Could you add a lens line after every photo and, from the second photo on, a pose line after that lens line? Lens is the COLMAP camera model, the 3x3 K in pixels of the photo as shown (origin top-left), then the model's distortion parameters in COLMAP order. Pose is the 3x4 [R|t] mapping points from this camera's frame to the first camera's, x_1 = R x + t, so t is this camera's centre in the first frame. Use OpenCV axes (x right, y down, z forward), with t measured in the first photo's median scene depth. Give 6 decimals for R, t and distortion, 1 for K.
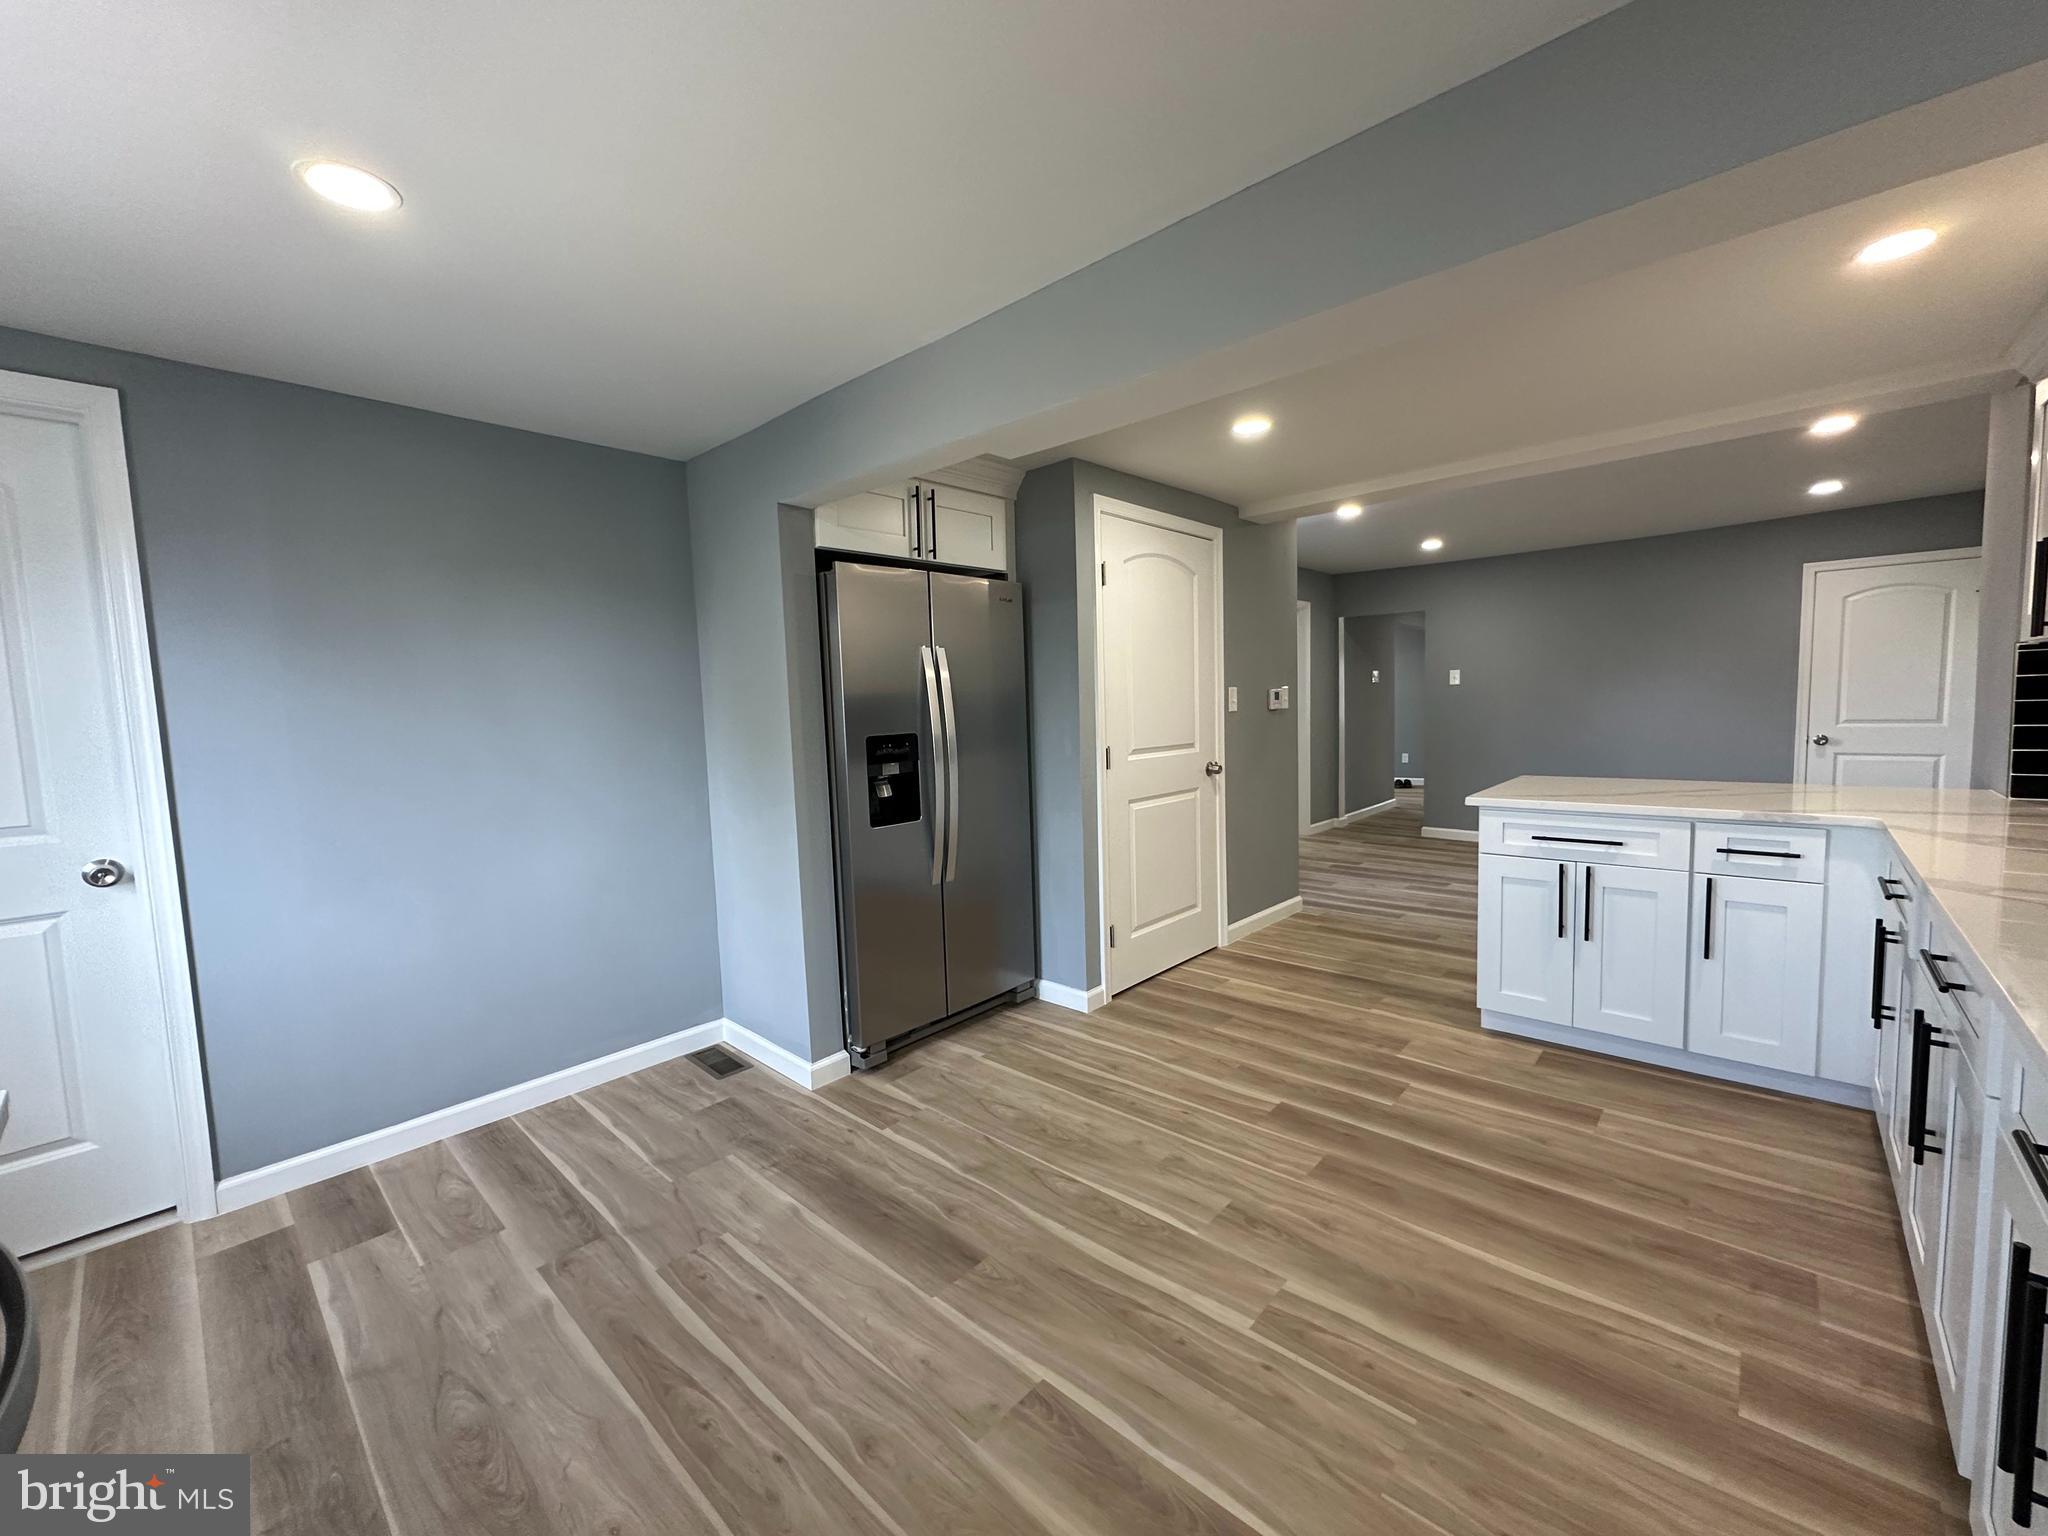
lens RADIAL K [[814.1, 0, 1021.8], [0, 814.1, 764.3], [0, 0, 1]] dist [-0.001587, -0.000302]
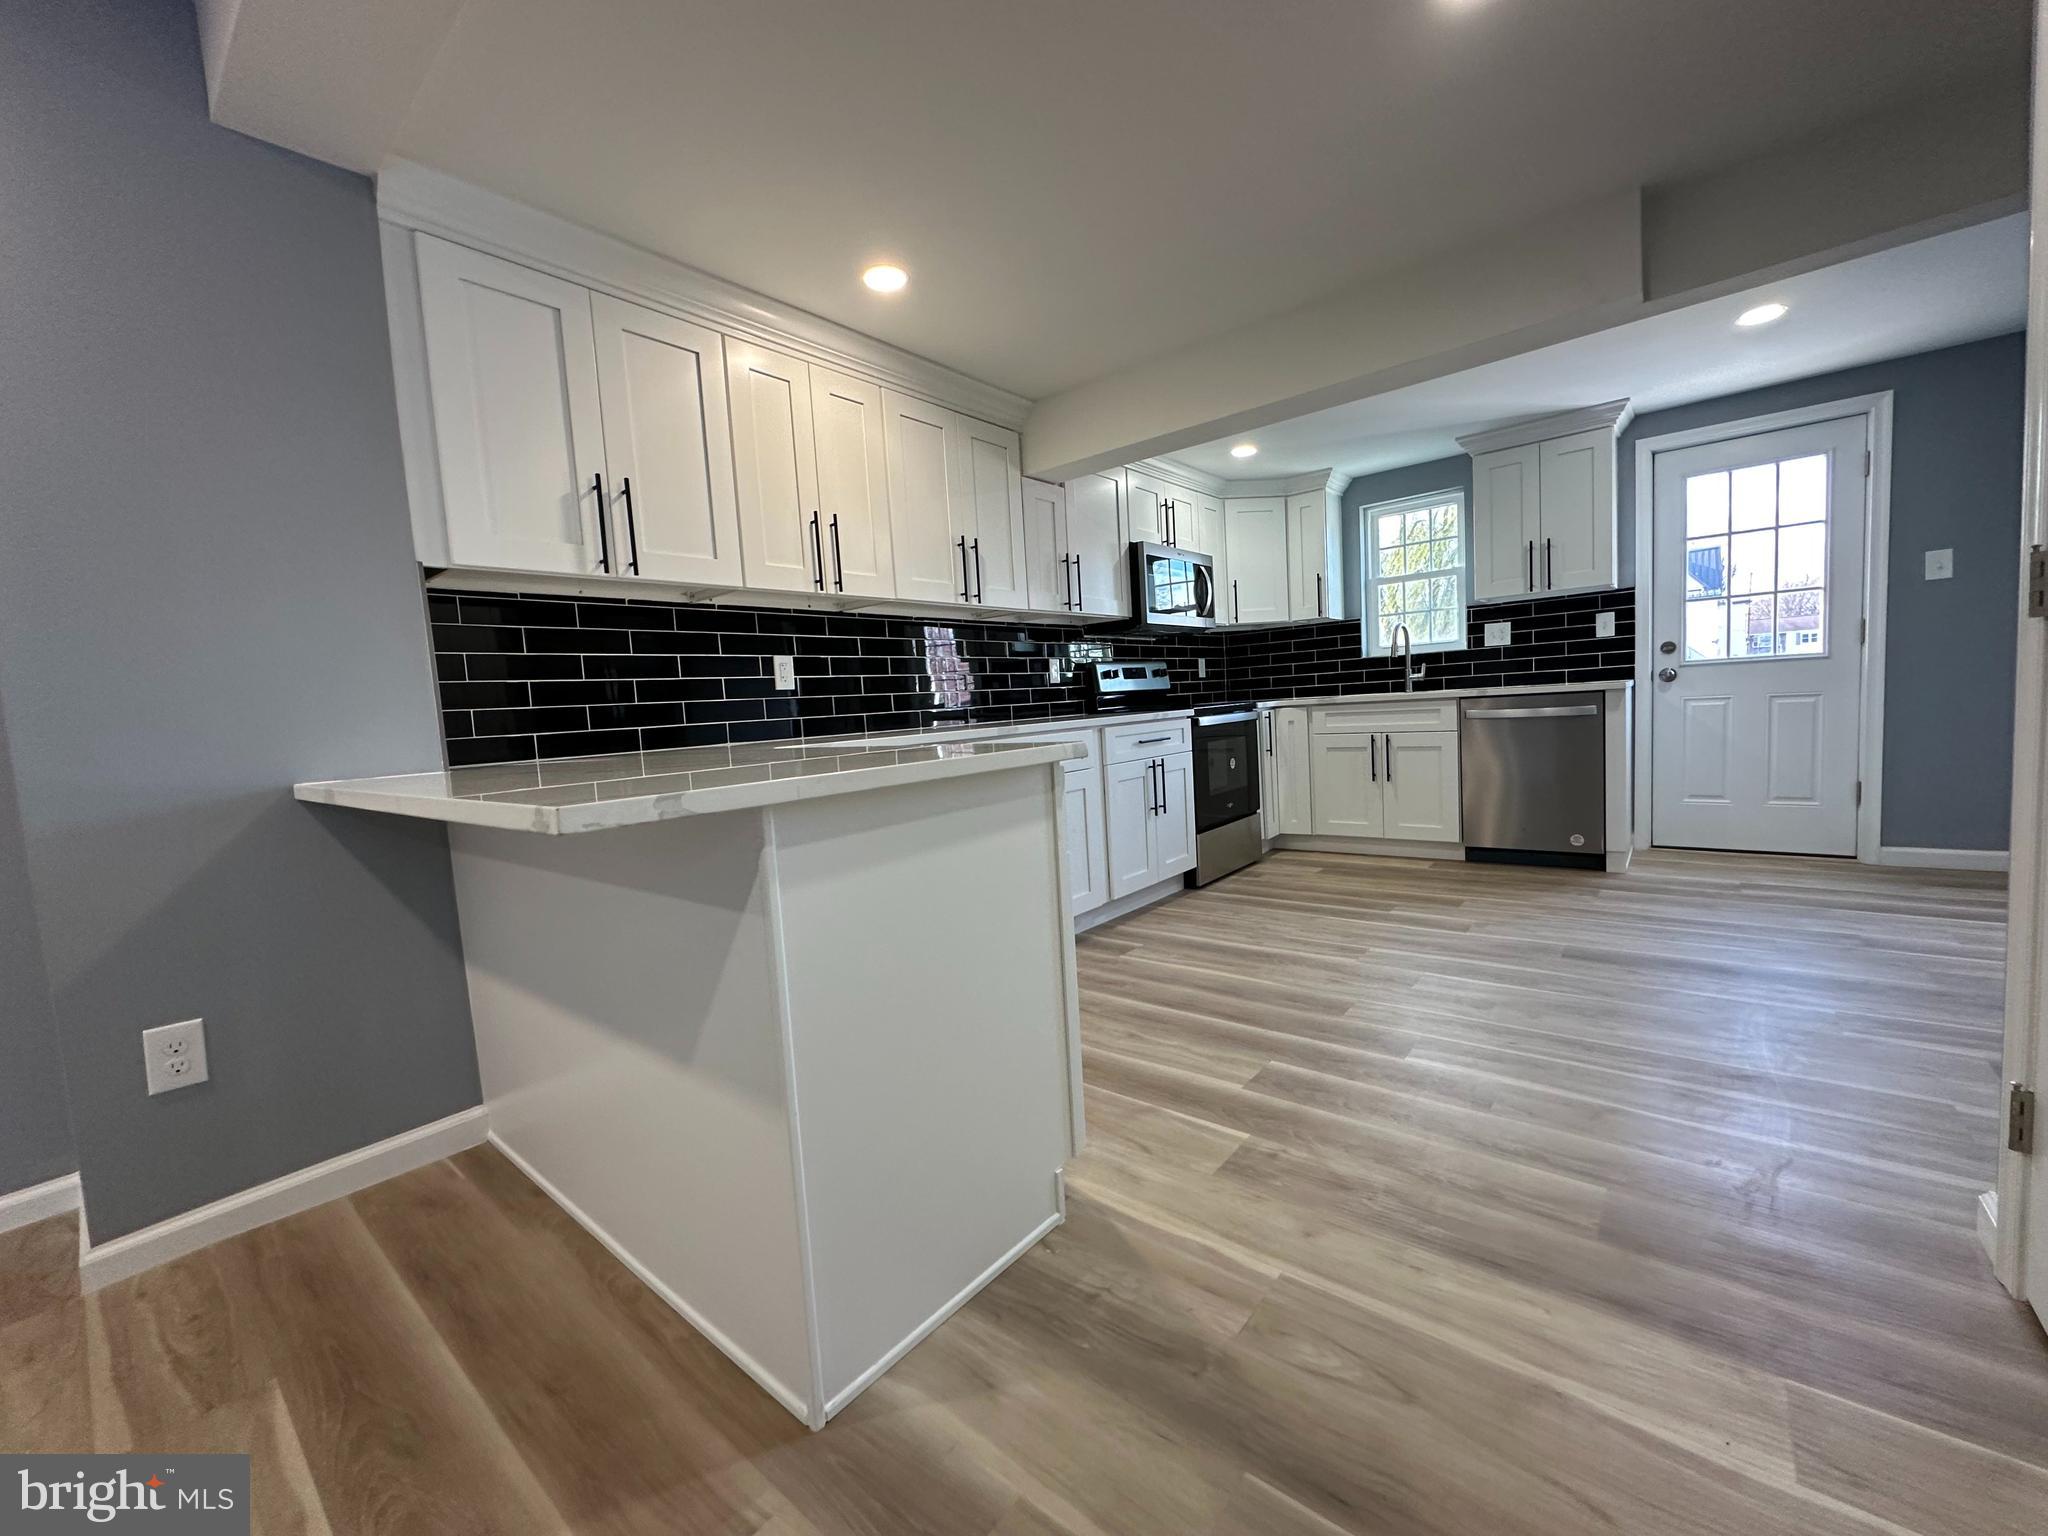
lens RADIAL K [[814.1, 0, 1021.8], [0, 814.1, 766.8], [0, 0, 1]] dist [-0.001587, -0.000302]
pose [[-0.994318, 0.096928, -0.043997, 0.729032], [0.089244, 0.984380, 0.151764, -0.029215], [0.058020, 0.146975, -0.987437, 1.795587]]
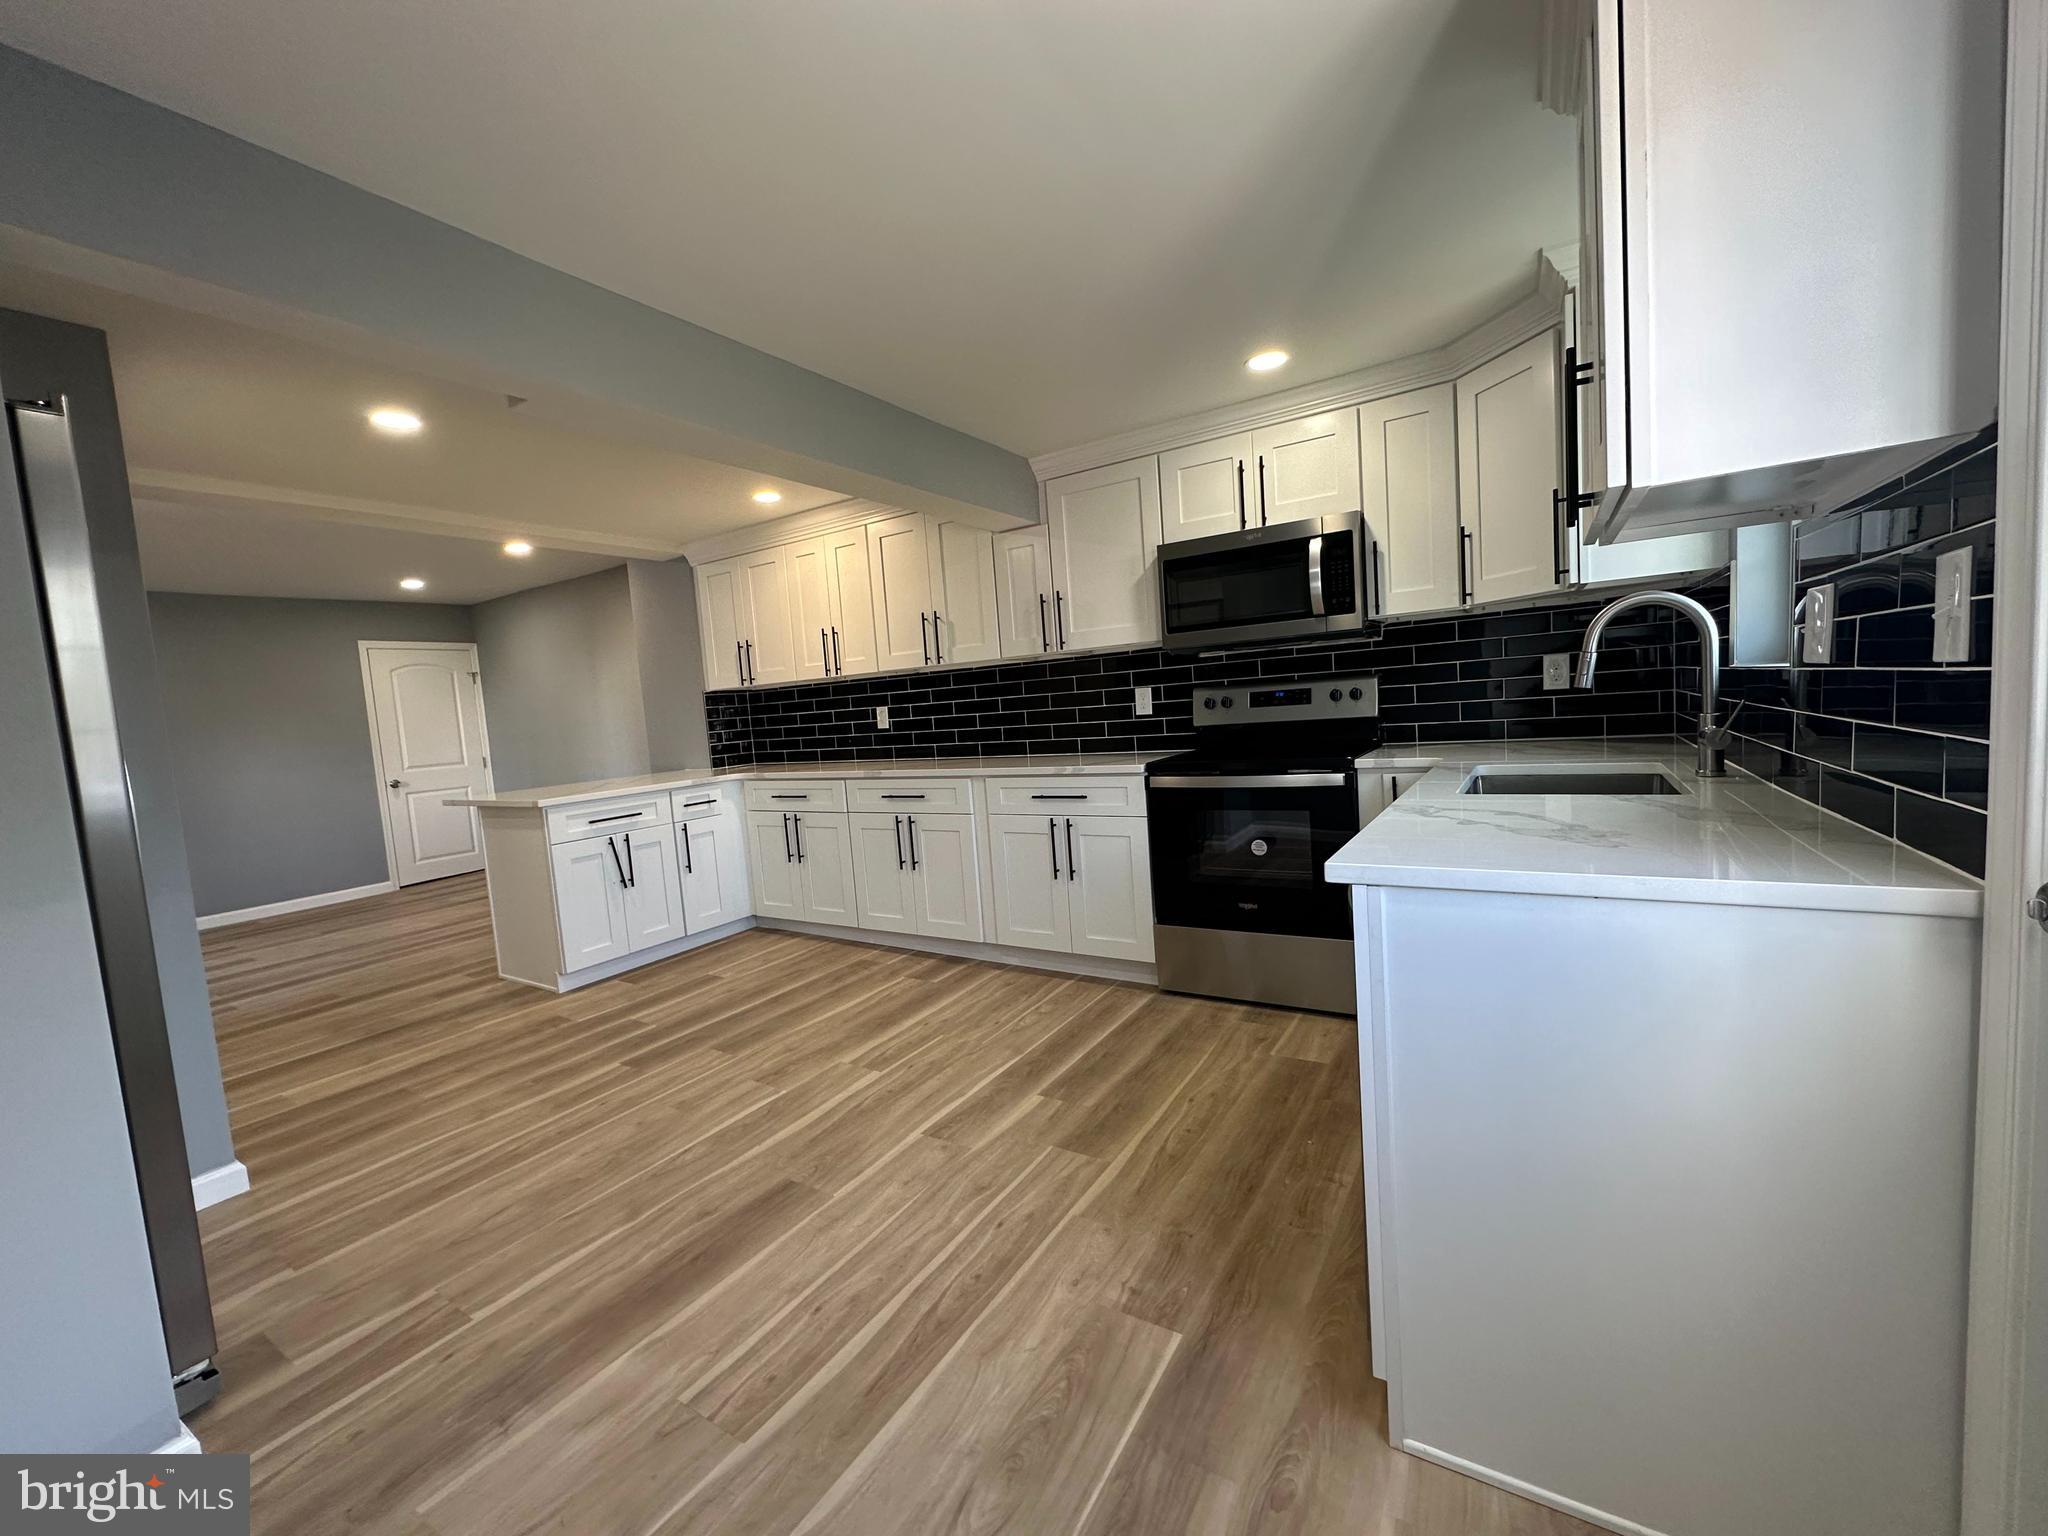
lens RADIAL K [[814.1, 0, 1019.2], [0, 814.1, 773.7], [0, 0, 1]] dist [-0.001587, -0.000302]
pose [[-0.170993, -0.041019, 0.984418, -0.884734], [0.151005, 0.986238, 0.067325, 0.033209], [-0.973632, 0.160164, -0.162446, 0.605356]]
